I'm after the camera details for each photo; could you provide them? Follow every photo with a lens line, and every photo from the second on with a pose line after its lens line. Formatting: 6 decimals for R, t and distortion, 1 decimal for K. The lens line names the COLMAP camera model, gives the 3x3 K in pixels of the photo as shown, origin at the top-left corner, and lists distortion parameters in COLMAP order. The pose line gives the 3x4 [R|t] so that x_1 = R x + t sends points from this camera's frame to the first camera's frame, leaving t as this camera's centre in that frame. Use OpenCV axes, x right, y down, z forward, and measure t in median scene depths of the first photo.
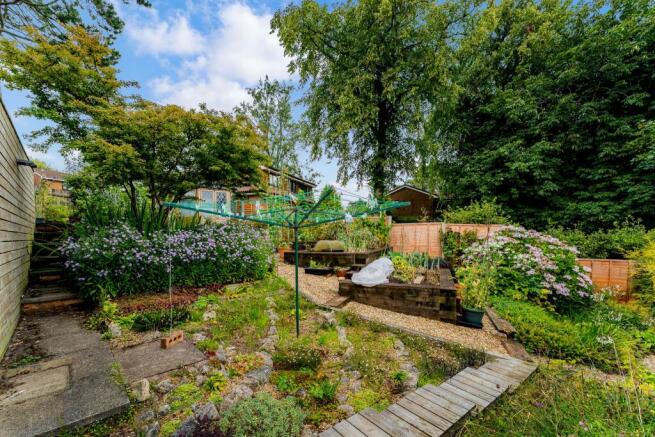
lens RADIAL K [[270.9, 0, 329.4], [0, 270.9, 251.4], [0, 0, 1]] dist [0.005859, 0.000236]
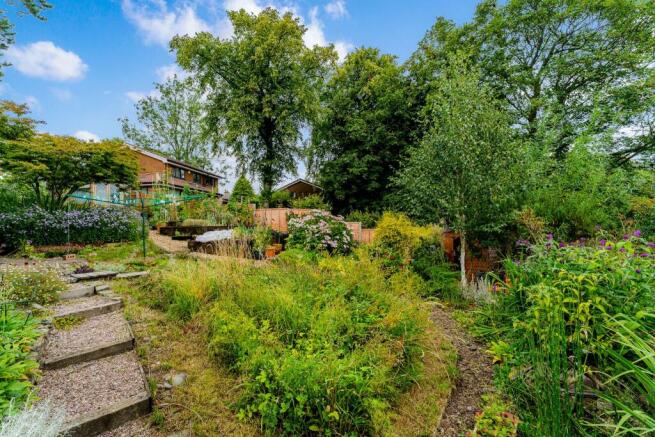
lens RADIAL K [[270.9, 0, 328.2], [0, 270.9, 220.5], [0, 0, 1]] dist [0.005859, 0.000236]
pose [[0.967188, -0.014066, 0.253673, 0.249714], [0.033701, 0.996746, -0.073228, 0.075583], [-0.251817, 0.079374, 0.964514, -0.469954]]
